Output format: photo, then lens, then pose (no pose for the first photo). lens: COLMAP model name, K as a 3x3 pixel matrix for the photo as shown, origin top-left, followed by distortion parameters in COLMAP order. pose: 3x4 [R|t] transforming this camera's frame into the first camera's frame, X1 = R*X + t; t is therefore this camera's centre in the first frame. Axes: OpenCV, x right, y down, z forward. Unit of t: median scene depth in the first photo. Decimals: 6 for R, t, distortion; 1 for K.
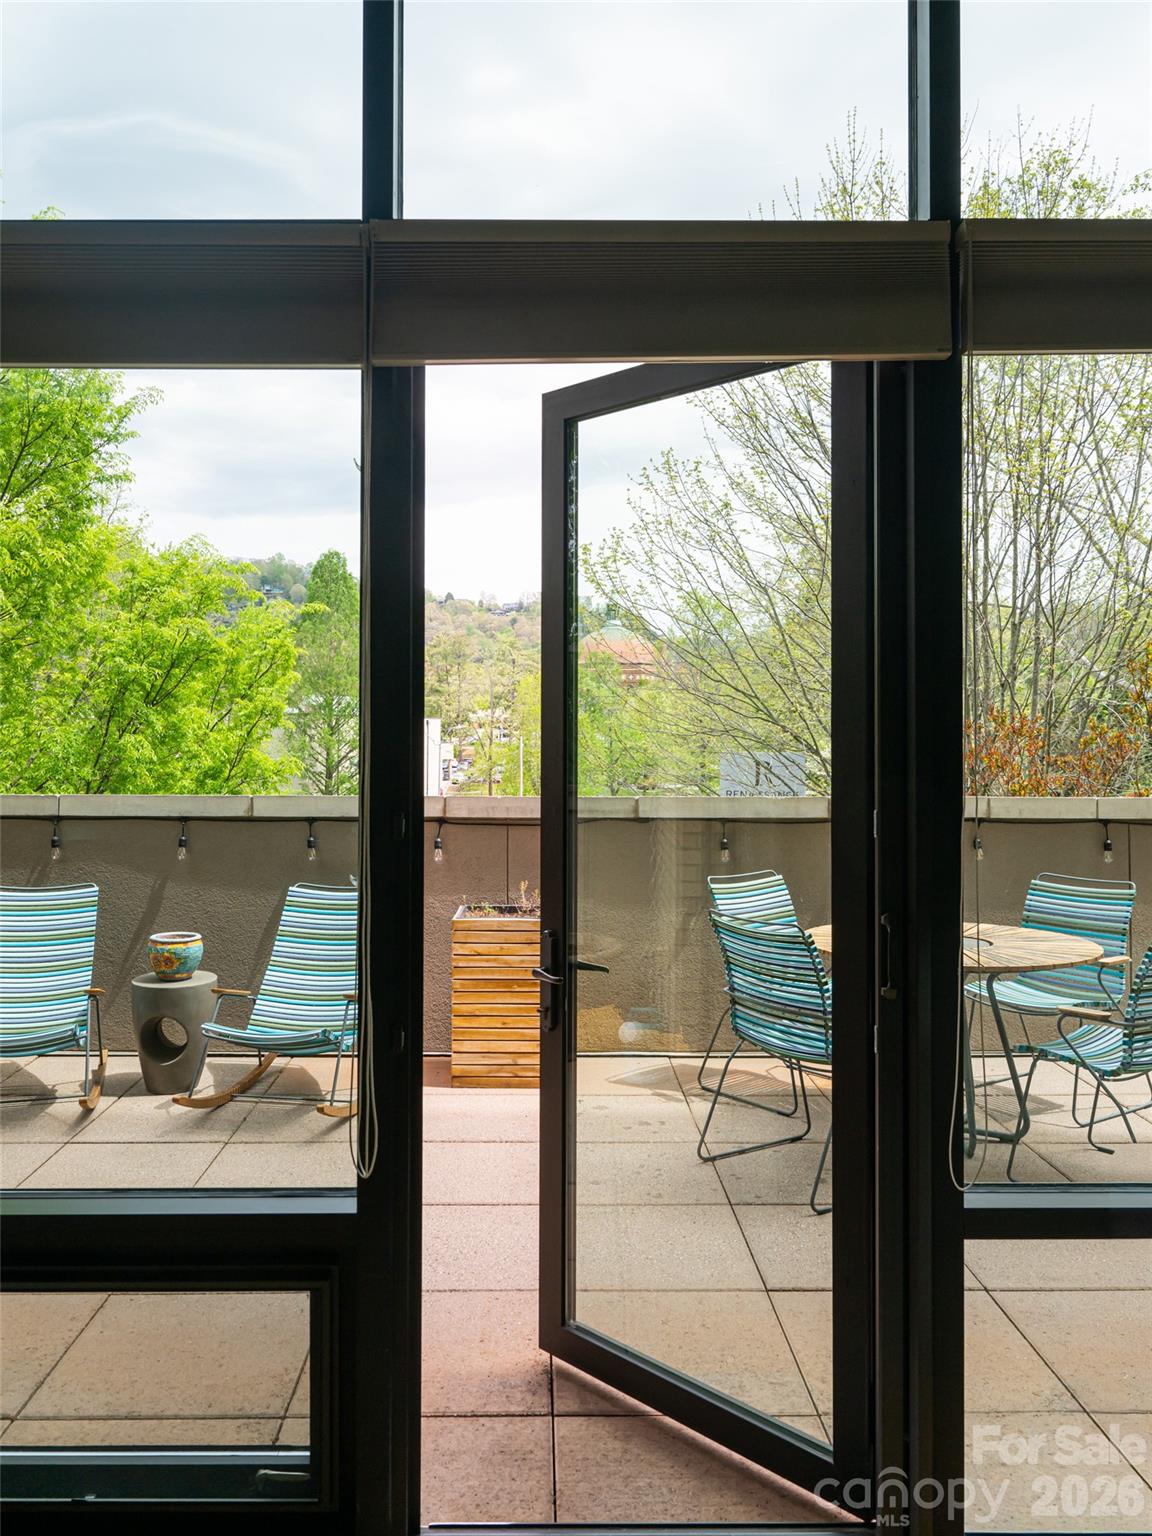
lens RADIAL K [[1160.9, 0, 572.4], [0, 1160.9, 757.4], [0, 0, 1]] dist [-0.014654, -0.003594]
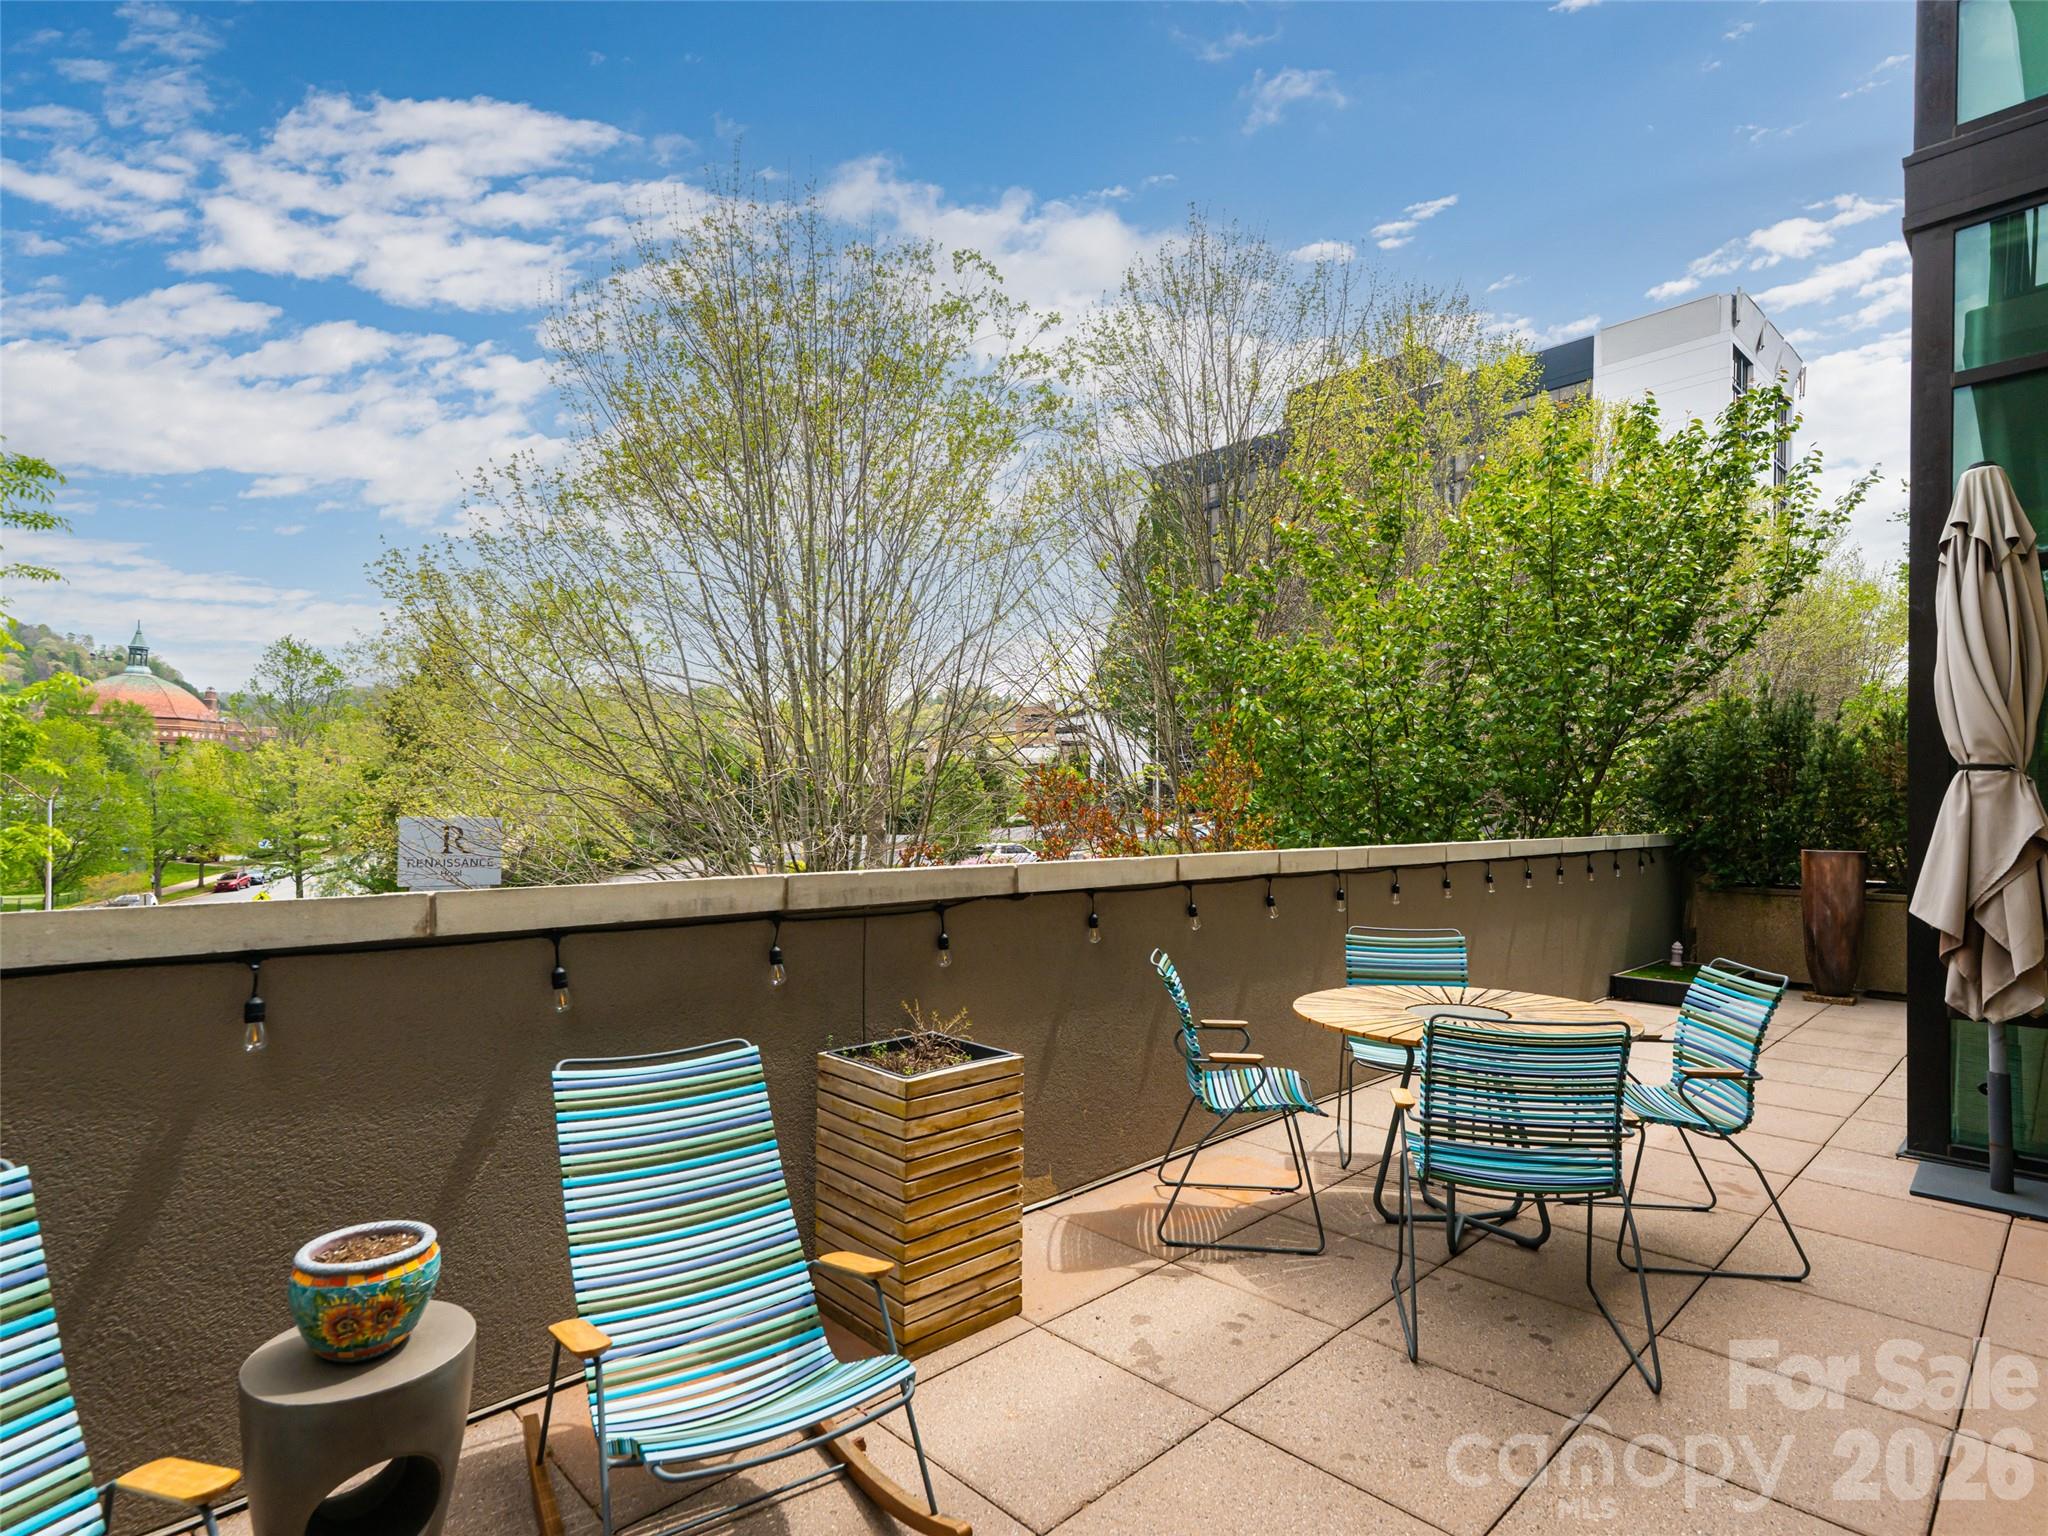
lens RADIAL K [[1025.8, 0, 1032.2], [0, 1025.8, 789.4], [0, 0, 1]] dist [0.000835, 0.002171]
pose [[0.733845, 0.012594, 0.679200, -0.407432], [0.009139, 0.999555, -0.028408, 0.004503], [-0.679255, 0.027054, 0.733403, 0.547873]]
